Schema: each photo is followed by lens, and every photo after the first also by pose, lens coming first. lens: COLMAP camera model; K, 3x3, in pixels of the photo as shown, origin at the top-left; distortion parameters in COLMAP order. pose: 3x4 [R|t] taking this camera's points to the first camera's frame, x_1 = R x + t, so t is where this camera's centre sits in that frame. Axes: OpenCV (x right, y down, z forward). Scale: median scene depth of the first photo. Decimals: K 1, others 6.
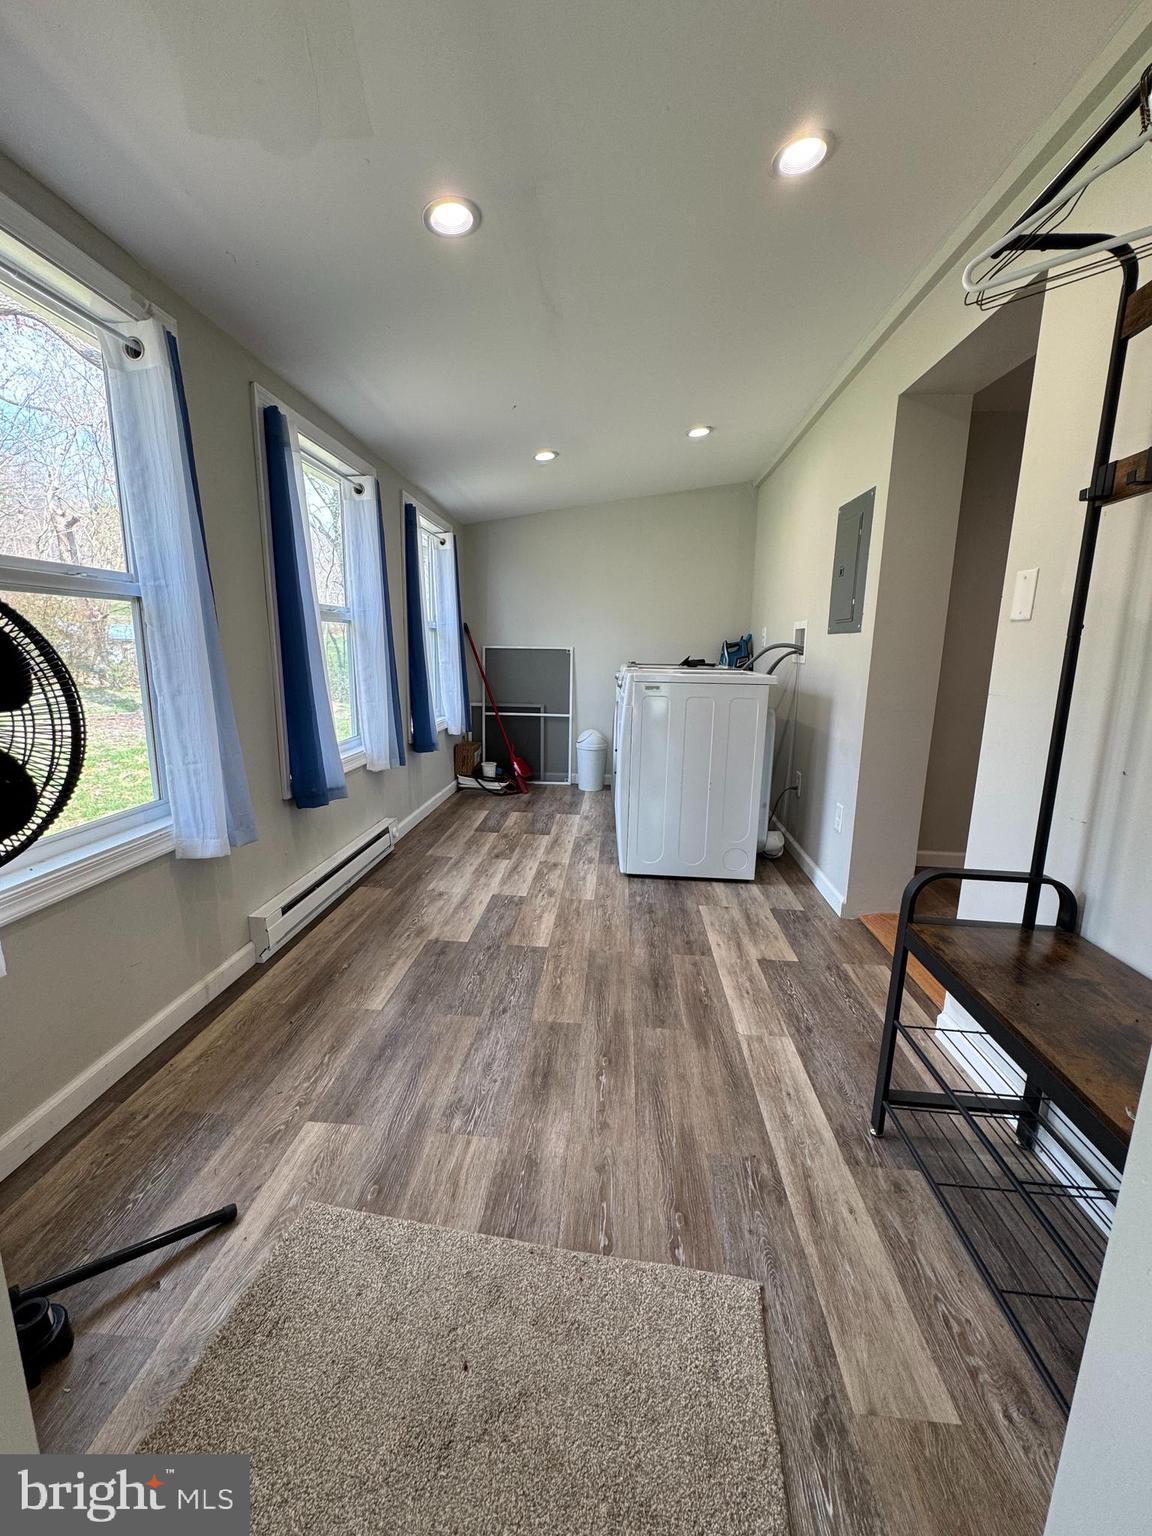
lens RADIAL K [[613.0, 0, 573.7], [0, 613.0, 765.9], [0, 0, 1]] dist [-0.002993, 0.000283]
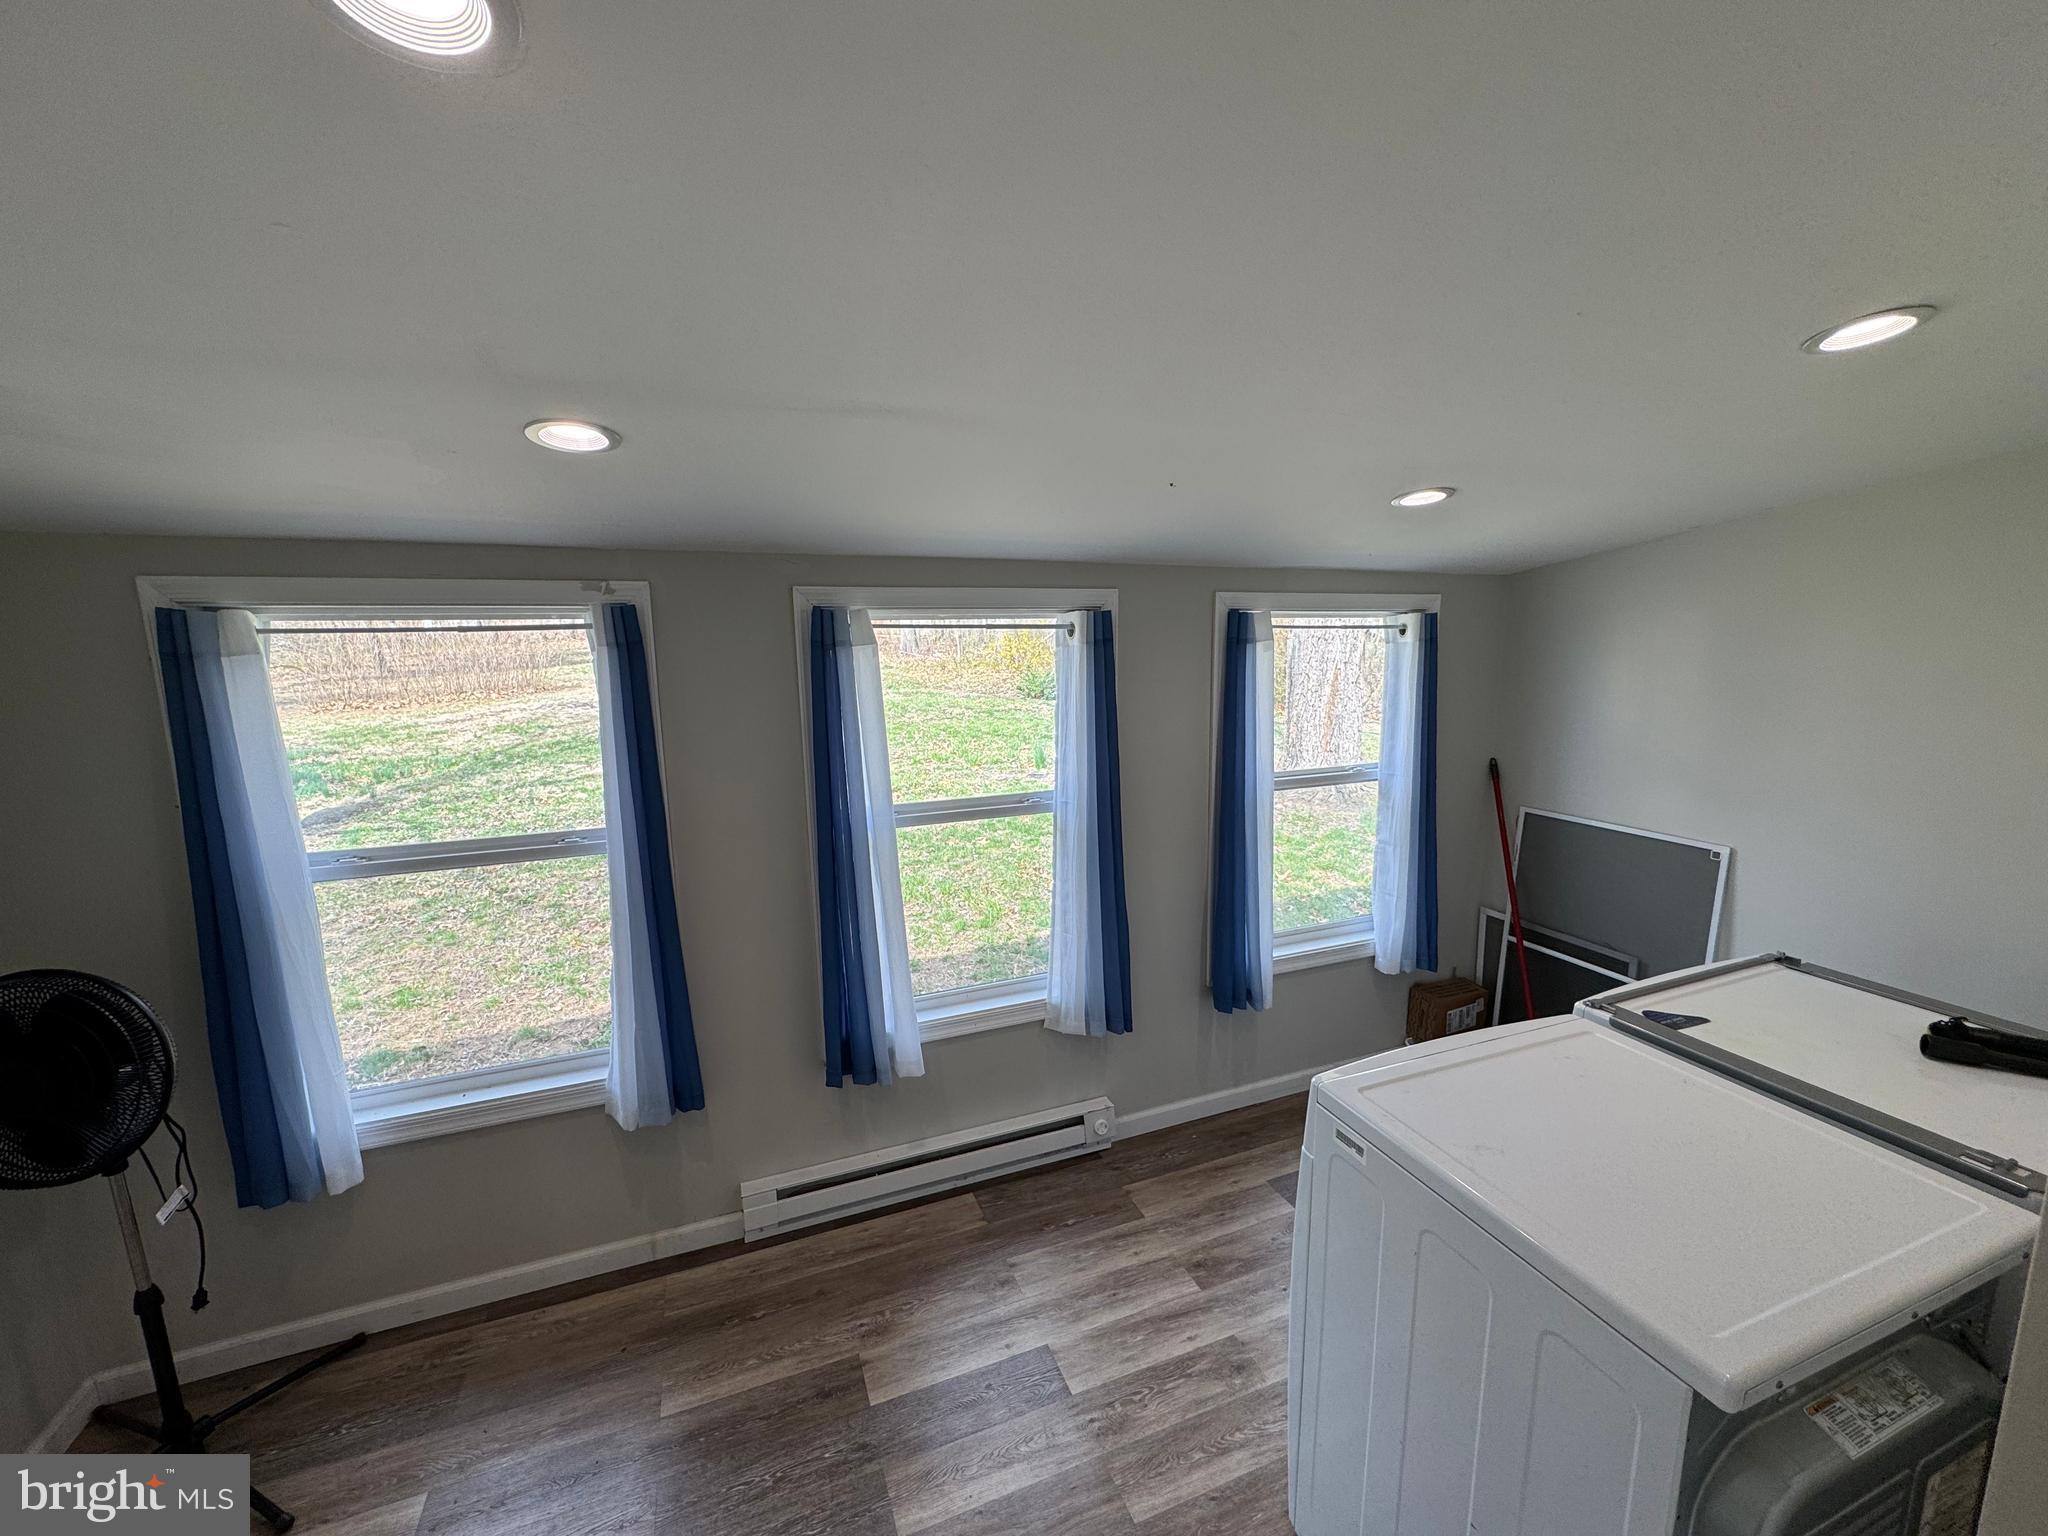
lens RADIAL K [[817.3, 0, 1024.0], [0, 817.3, 768.0], [0, 0, 1]] dist [-0.002993, 0.000283]
pose [[0.431322, 0.126583, -0.893274, 0.461090], [-0.150295, 0.986355, 0.067202, -0.361482], [0.889591, 0.105269, 0.444461, 0.579705]]
